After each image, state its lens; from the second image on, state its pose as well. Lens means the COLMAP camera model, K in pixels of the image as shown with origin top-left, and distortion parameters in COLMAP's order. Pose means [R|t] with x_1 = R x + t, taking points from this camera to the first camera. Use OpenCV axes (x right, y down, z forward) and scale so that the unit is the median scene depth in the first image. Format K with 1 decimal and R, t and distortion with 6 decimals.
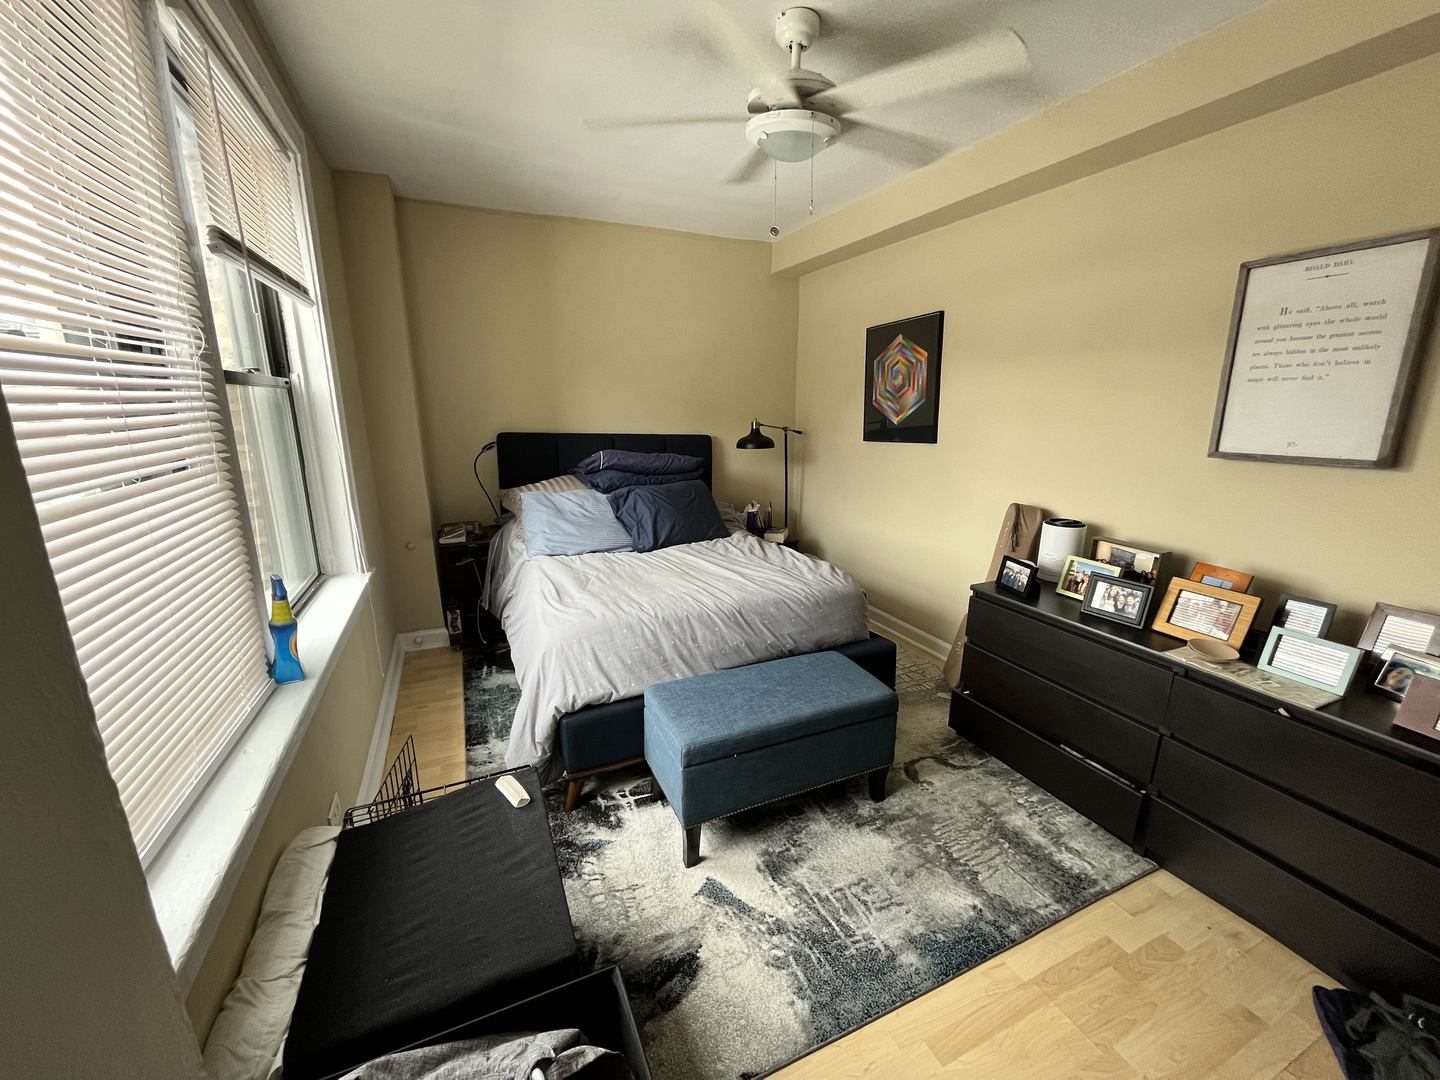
lens RADIAL K [[581.7, 0, 732.3], [0, 581.7, 536.8], [0, 0, 1]] dist [-0.007480, -0.001315]
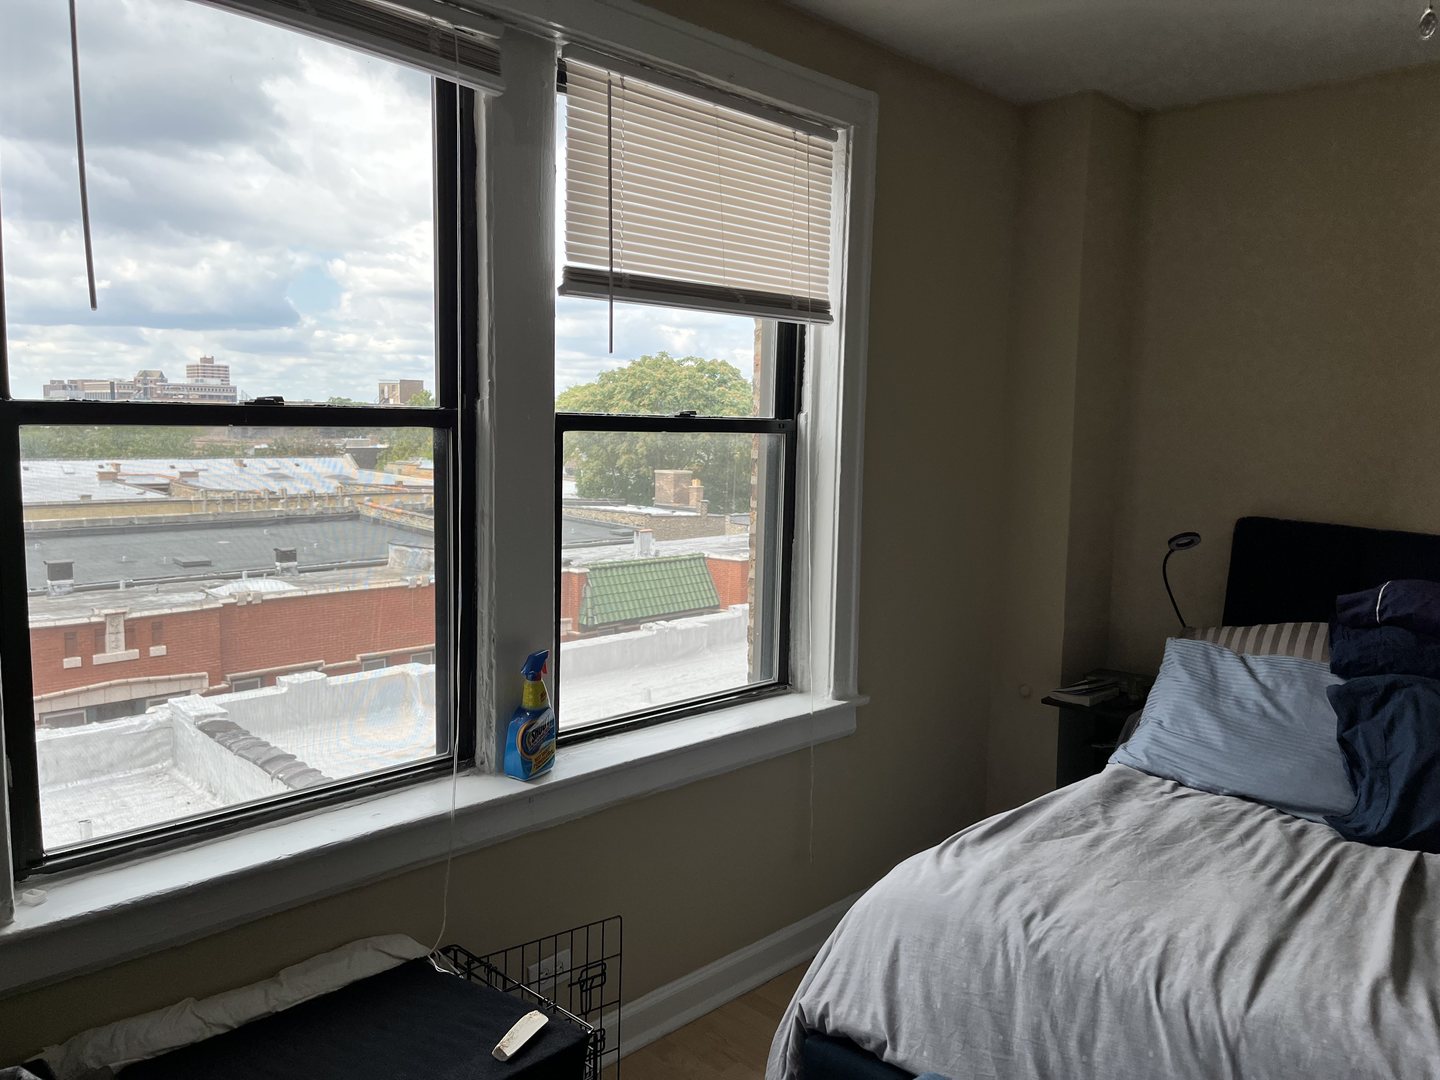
lens RADIAL K [[1080.4, 0, 723.7], [0, 1080.4, 543.1], [0, 0, 1]] dist [0.012997, -0.022226]
pose [[0.360533, 0.110941, -0.926125, 0.500790], [-0.233418, 0.972040, 0.025574, -0.125181], [0.903068, 0.206954, 0.376348, 0.395908]]
